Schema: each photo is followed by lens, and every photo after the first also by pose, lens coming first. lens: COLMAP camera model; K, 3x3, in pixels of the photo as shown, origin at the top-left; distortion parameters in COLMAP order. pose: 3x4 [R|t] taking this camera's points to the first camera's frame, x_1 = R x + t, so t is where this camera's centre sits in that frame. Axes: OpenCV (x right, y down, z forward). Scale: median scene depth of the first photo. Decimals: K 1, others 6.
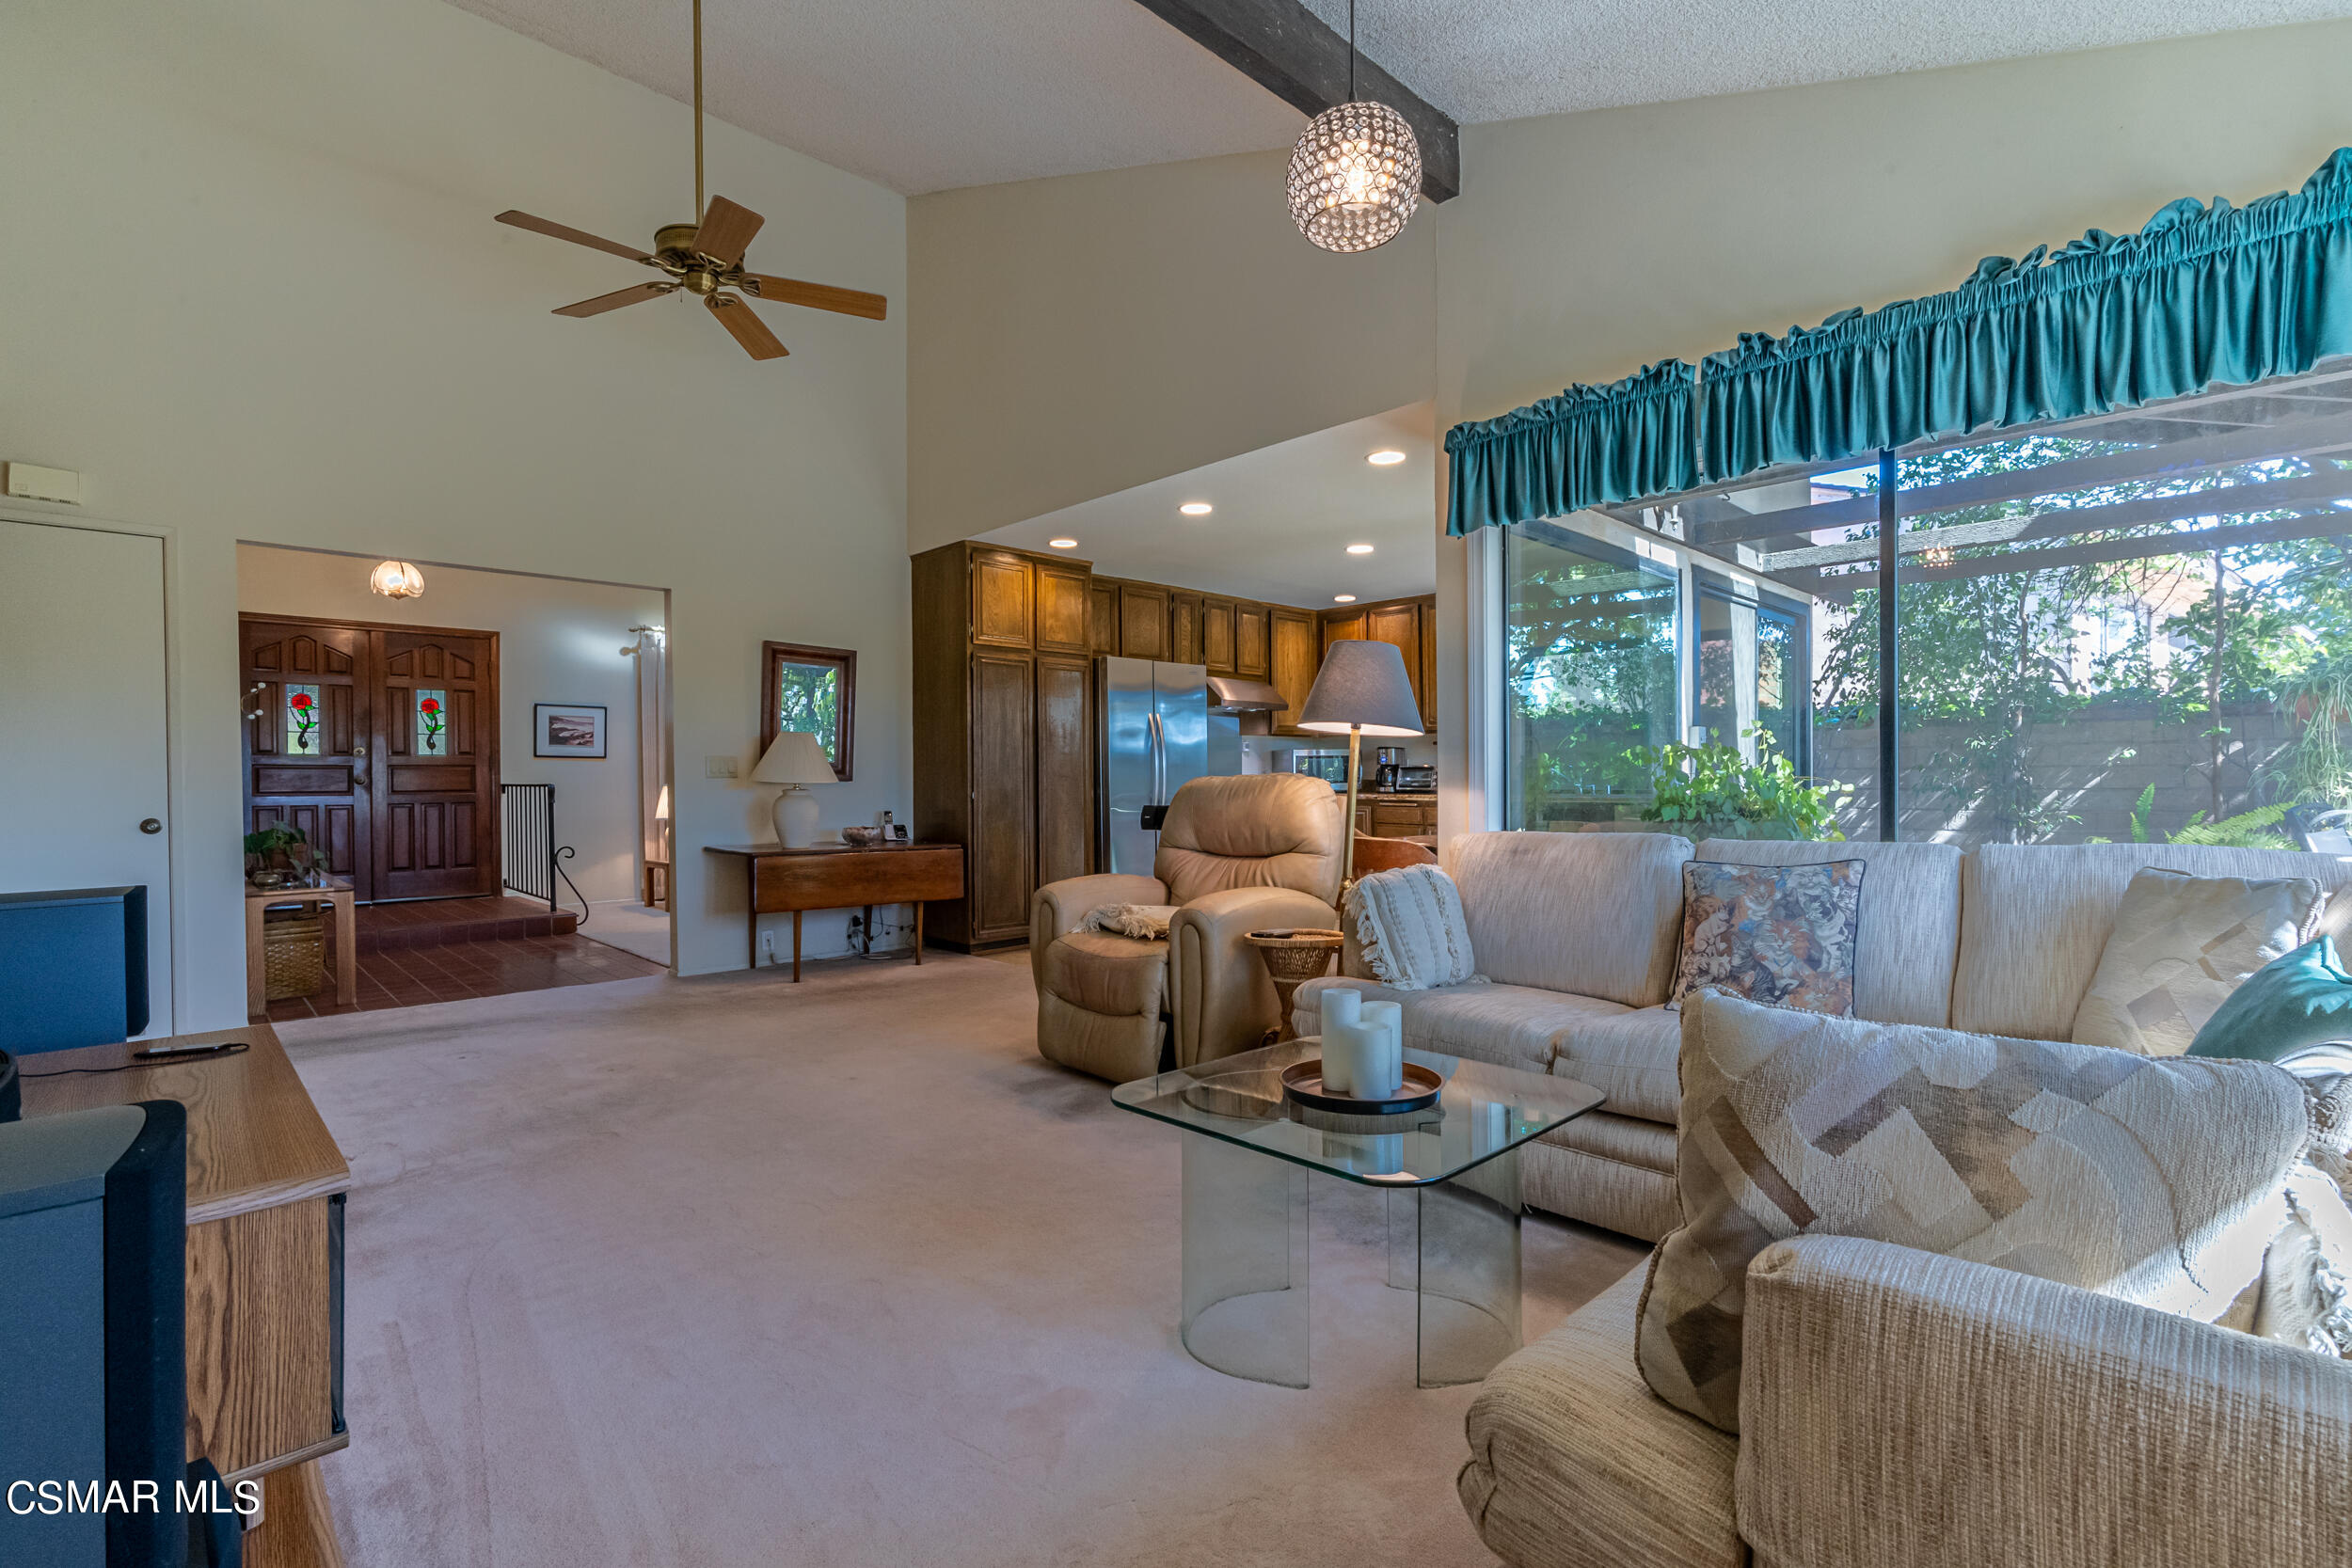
lens RADIAL K [[1065.4, 0, 1176.9], [0, 1065.4, 781.6], [0, 0, 1]] dist [-0.011482, 0.001877]
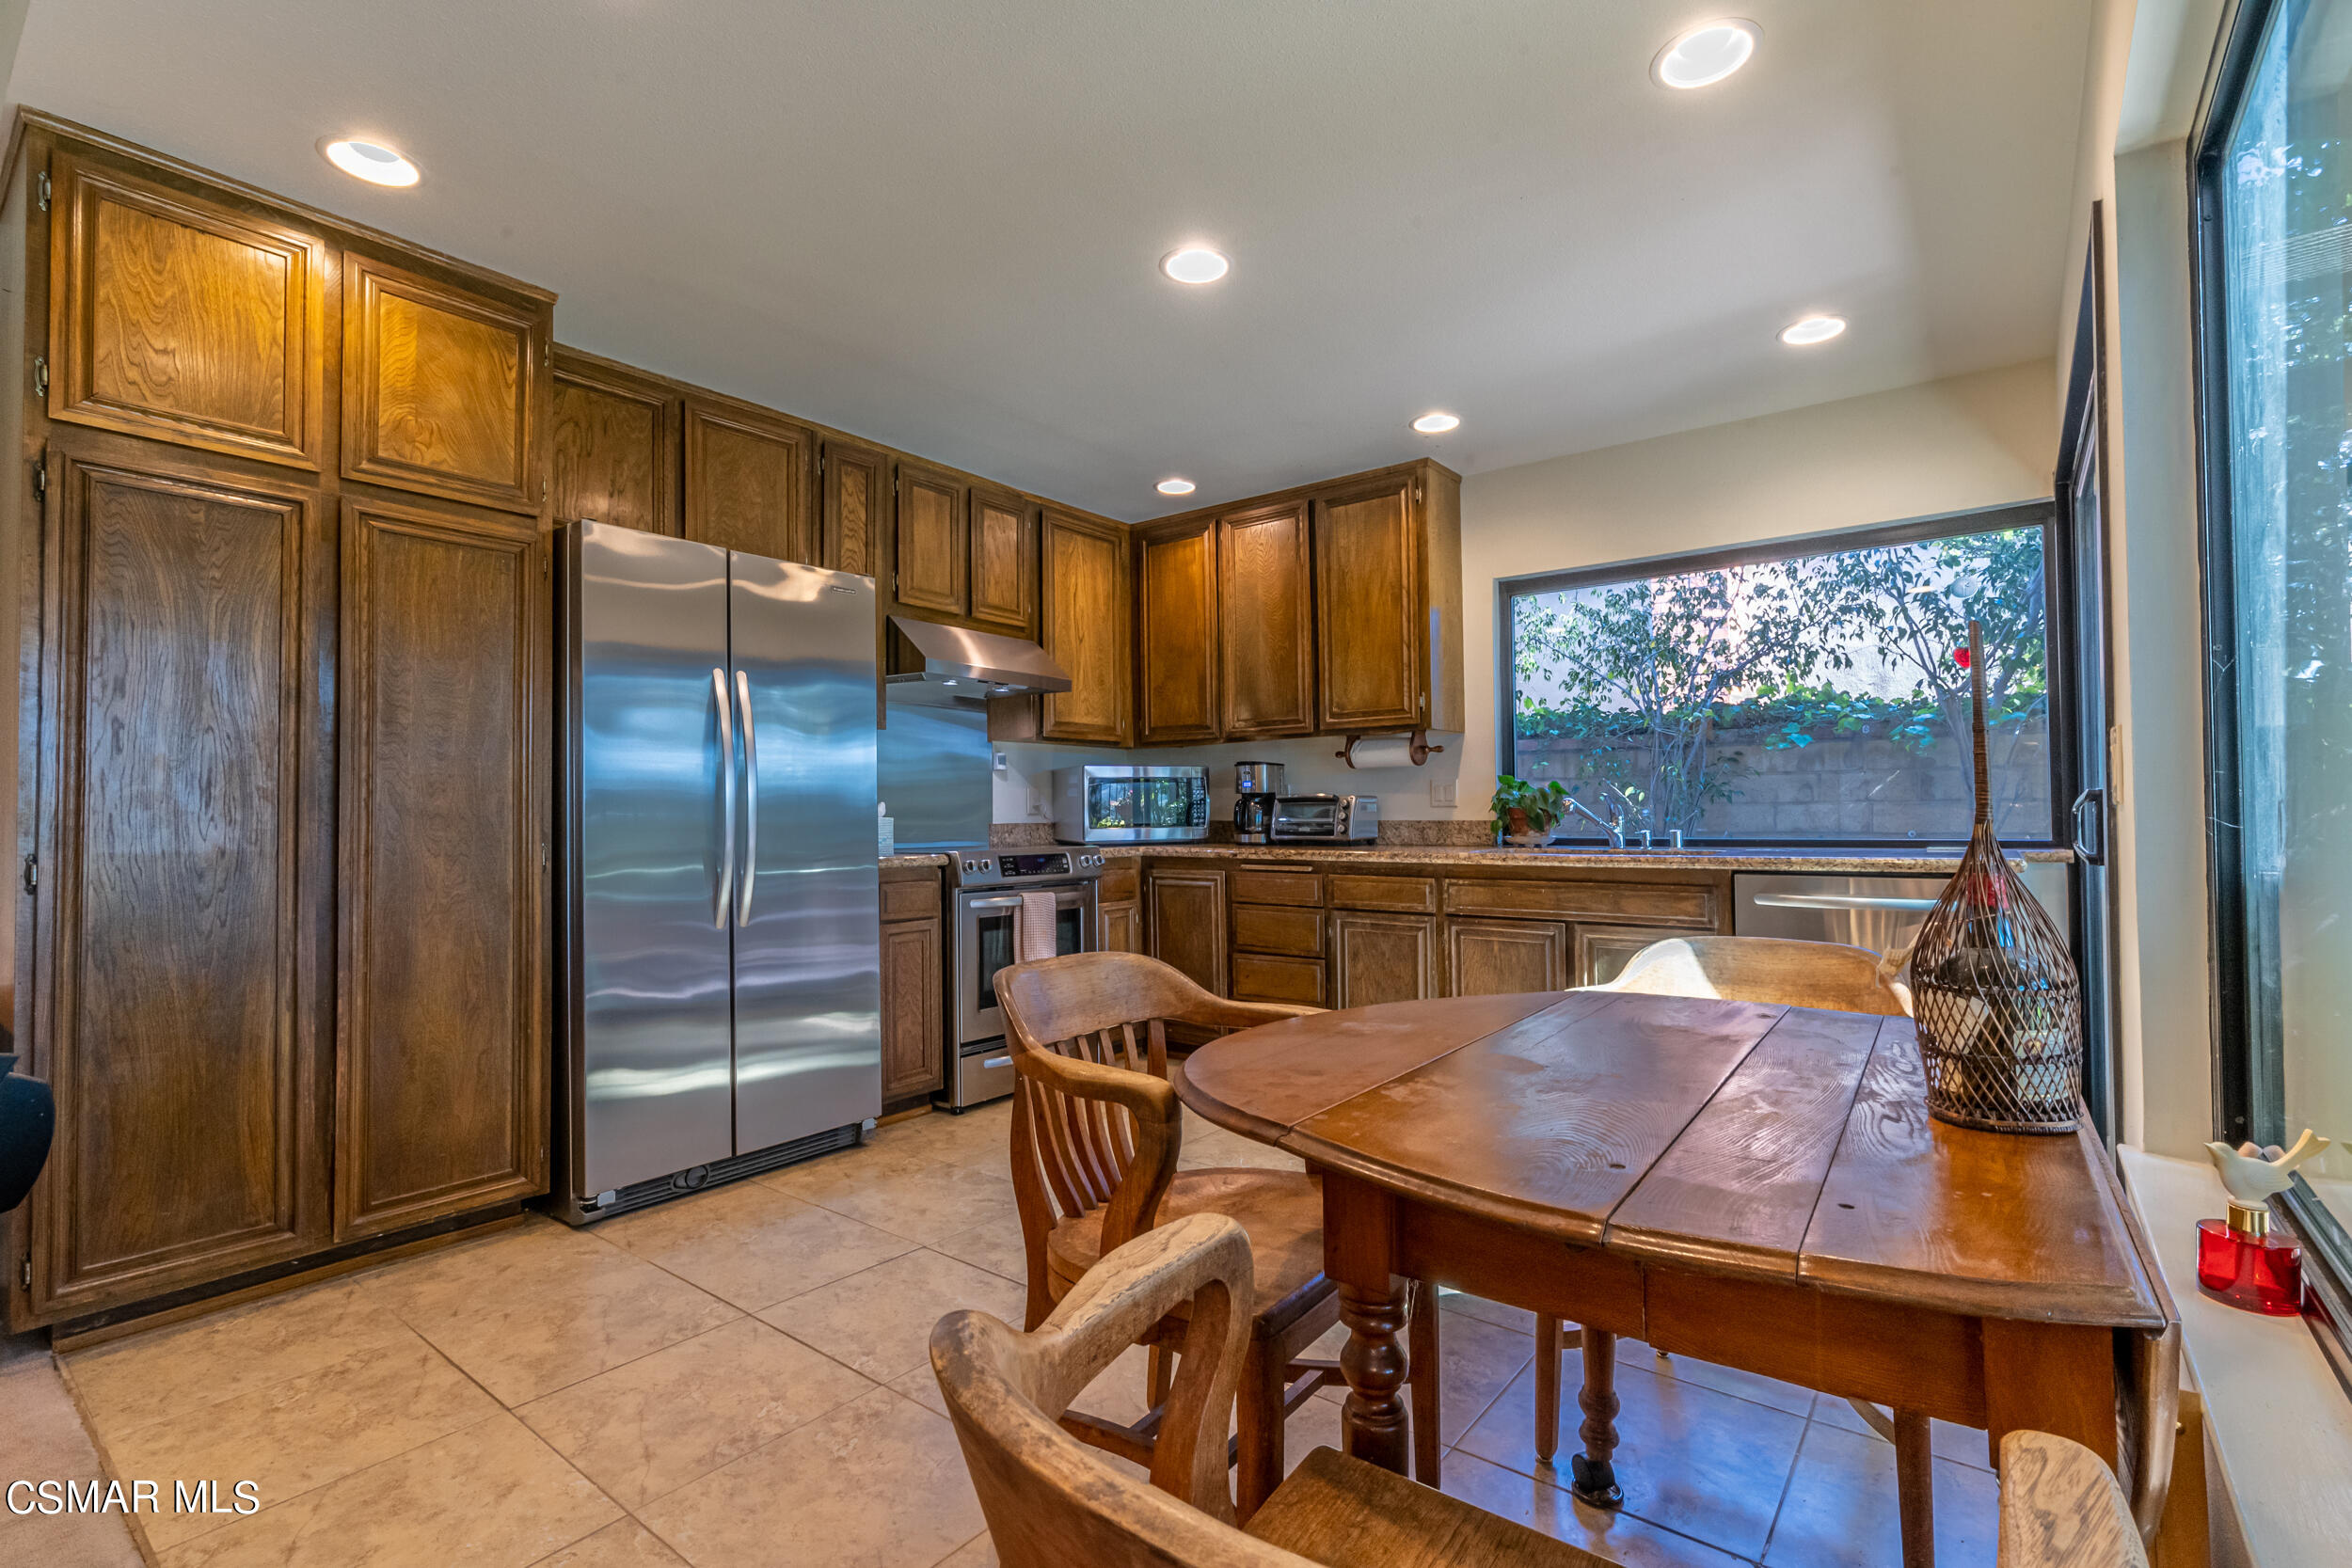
lens RADIAL K [[1065.4, 0, 1177.0], [0, 1065.4, 790.2], [0, 0, 1]] dist [-0.011482, 0.001877]
pose [[0.990379, -0.001215, 0.138376, 0.081669], [0.005132, 0.999596, -0.027953, -0.002332], [-0.138286, 0.028394, 0.989985, 0.459502]]
